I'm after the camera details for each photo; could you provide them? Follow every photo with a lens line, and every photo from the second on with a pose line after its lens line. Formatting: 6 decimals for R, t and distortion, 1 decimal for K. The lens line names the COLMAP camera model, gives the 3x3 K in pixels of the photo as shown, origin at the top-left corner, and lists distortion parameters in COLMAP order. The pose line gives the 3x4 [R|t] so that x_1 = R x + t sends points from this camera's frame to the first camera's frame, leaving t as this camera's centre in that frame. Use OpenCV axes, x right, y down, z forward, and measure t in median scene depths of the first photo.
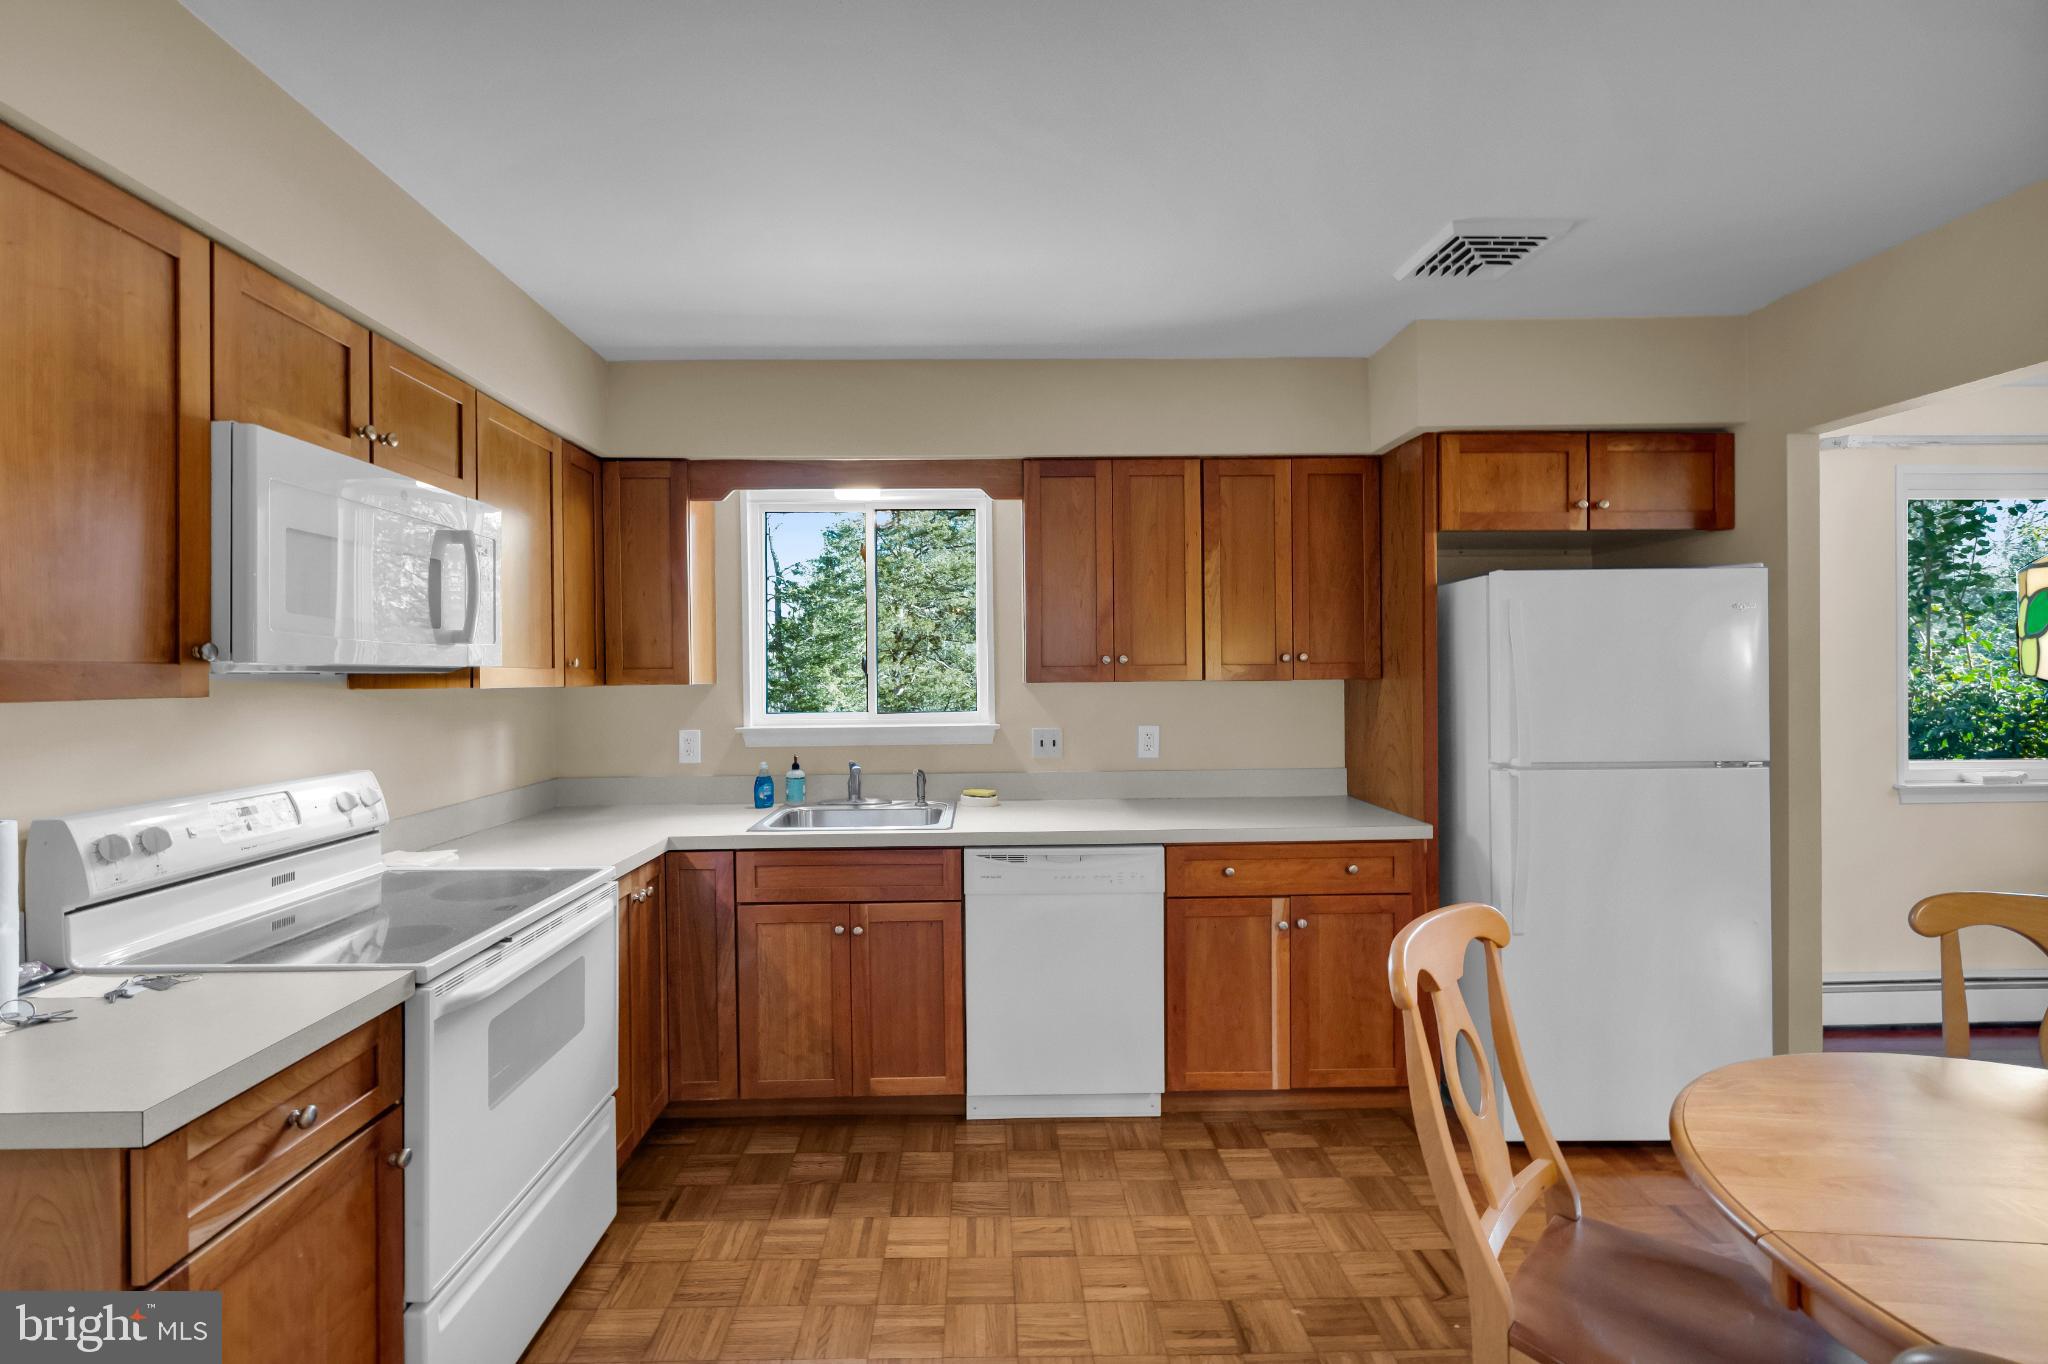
lens RADIAL K [[884.3, 0, 992.4], [0, 884.3, 673.9], [0, 0, 1]] dist [-0.000895, 0.000159]
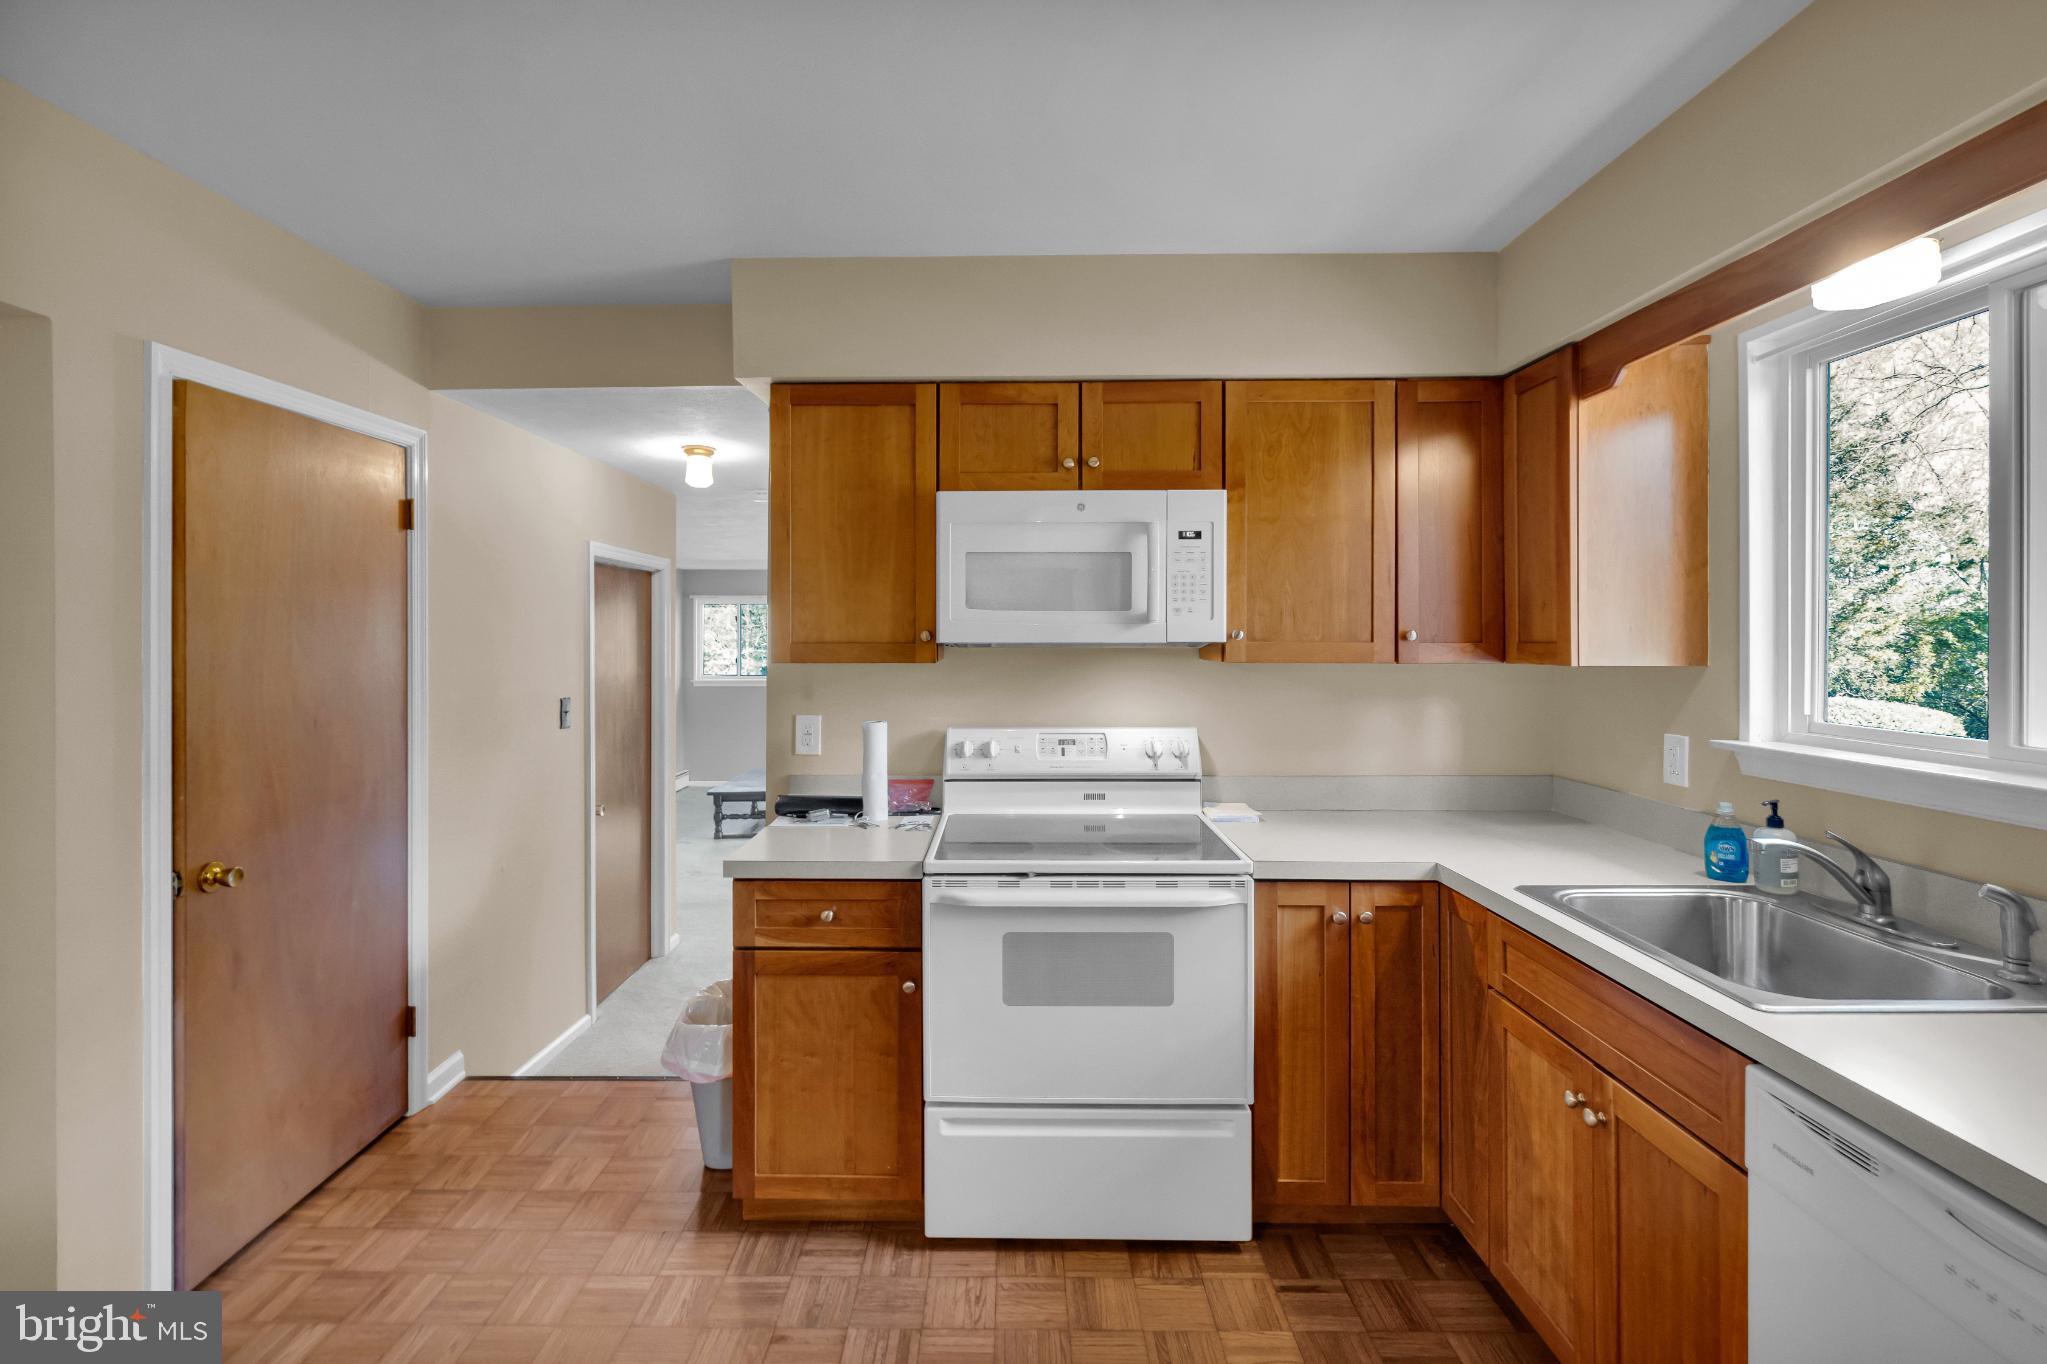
lens RADIAL K [[894.3, 0, 1006.5], [0, 894.3, 645.1], [0, 0, 1]] dist [0.000873, -0.000152]
pose [[-0.030900, 0.013611, -0.999430, 0.414825], [0.000010, 0.999907, 0.013618, -0.016256], [0.999522, 0.000411, -0.030898, 0.636920]]
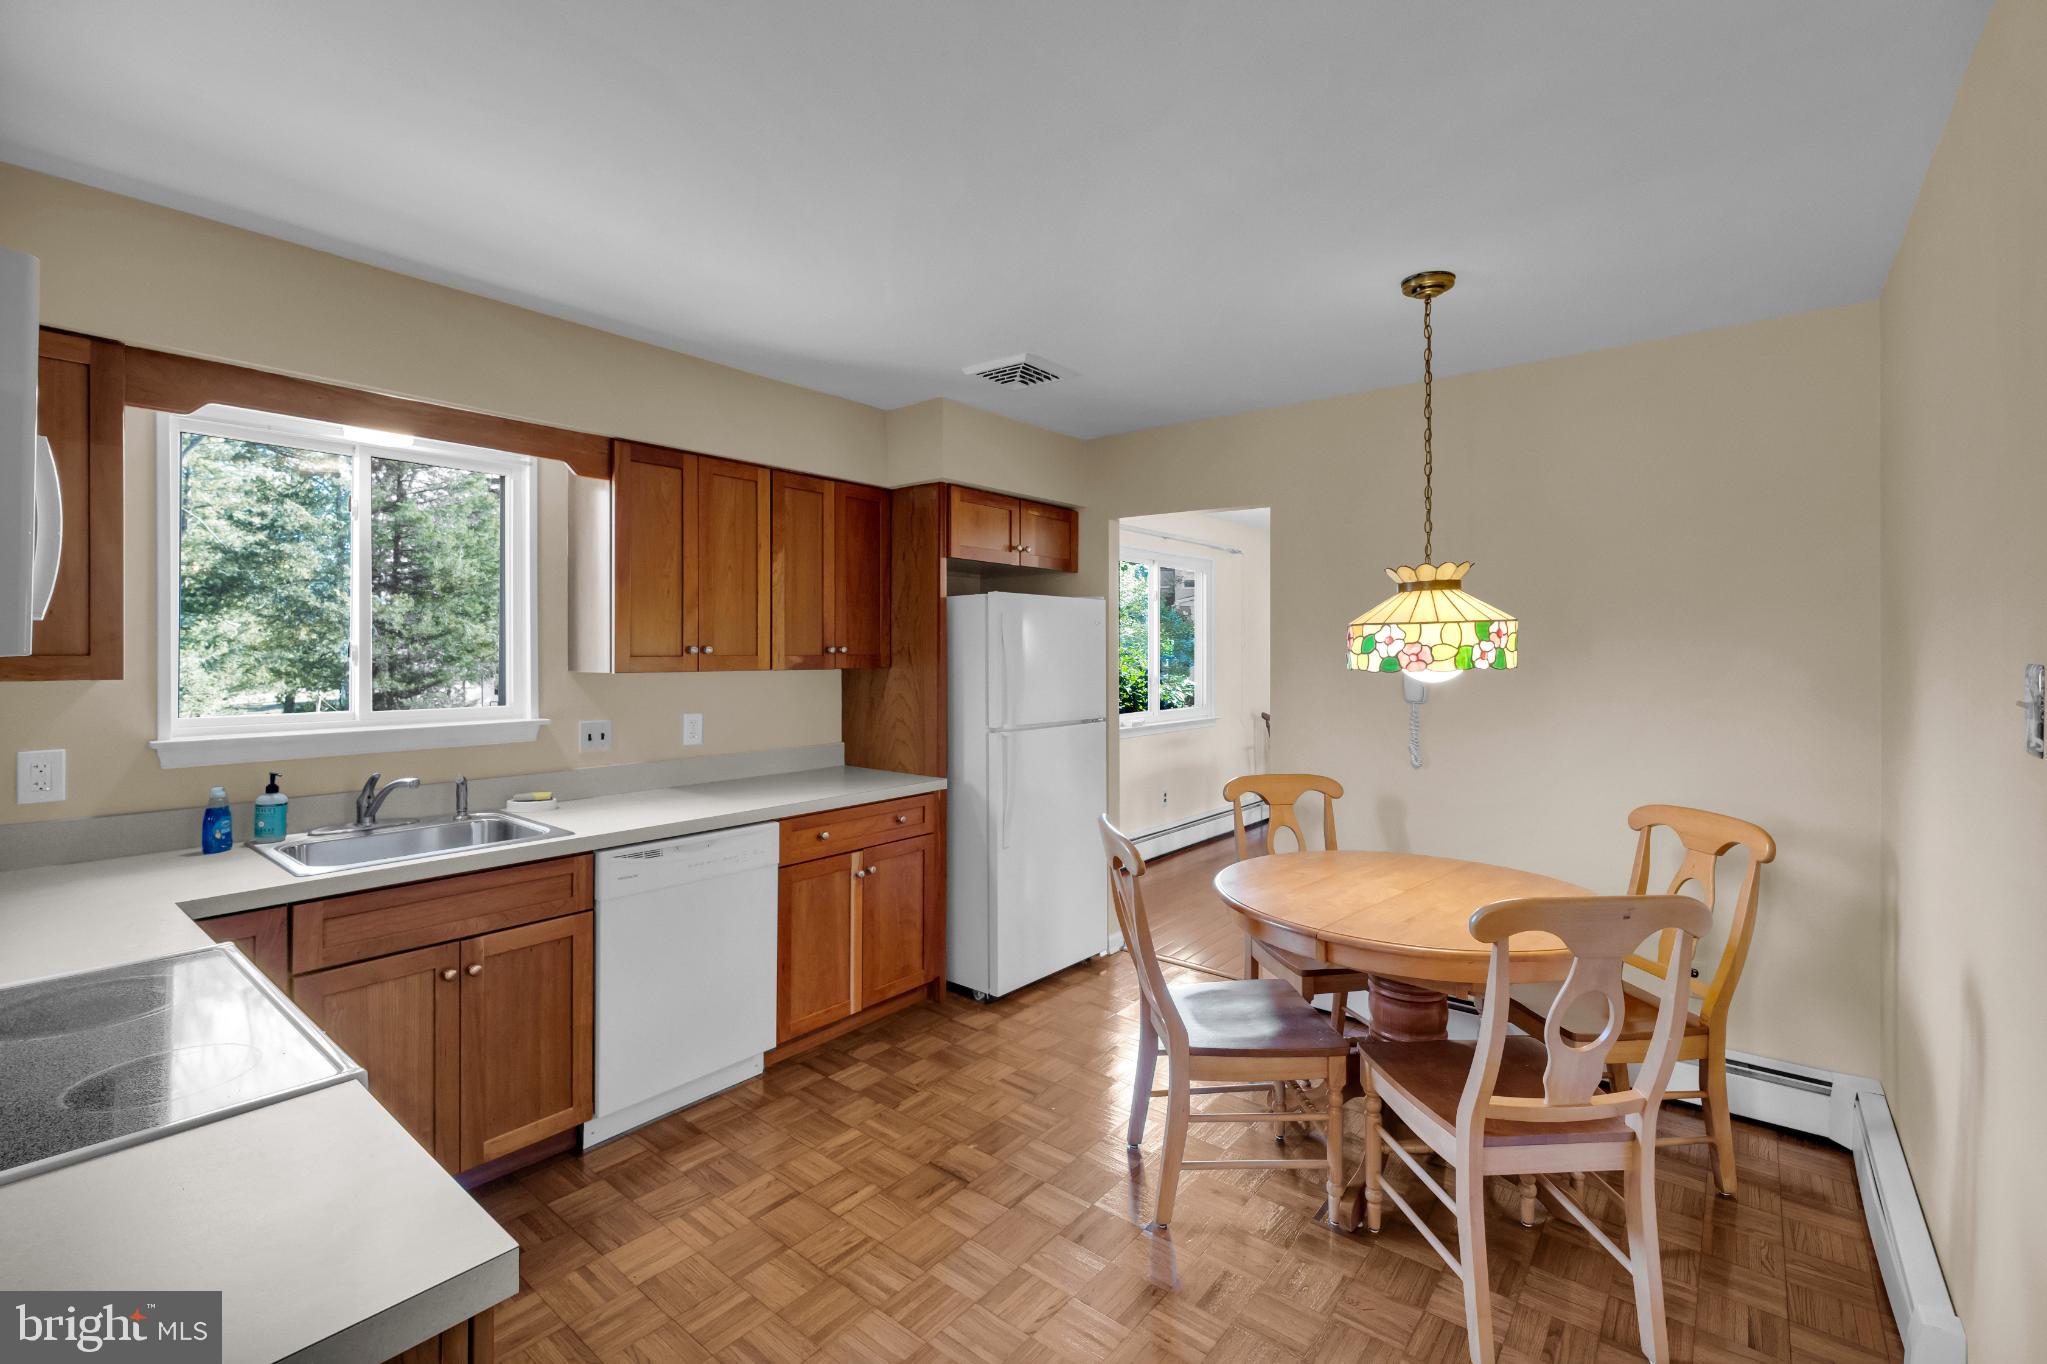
lens RADIAL K [[894.3, 0, 1006.5], [0, 894.3, 645.1], [0, 0, 1]] dist [0.000873, -0.000152]
pose [[0.649356, 0.015730, 0.760322, -0.468349], [-0.005919, 0.999860, -0.015631, -0.008684], [-0.760461, 0.005650, 0.649358, 0.058363]]
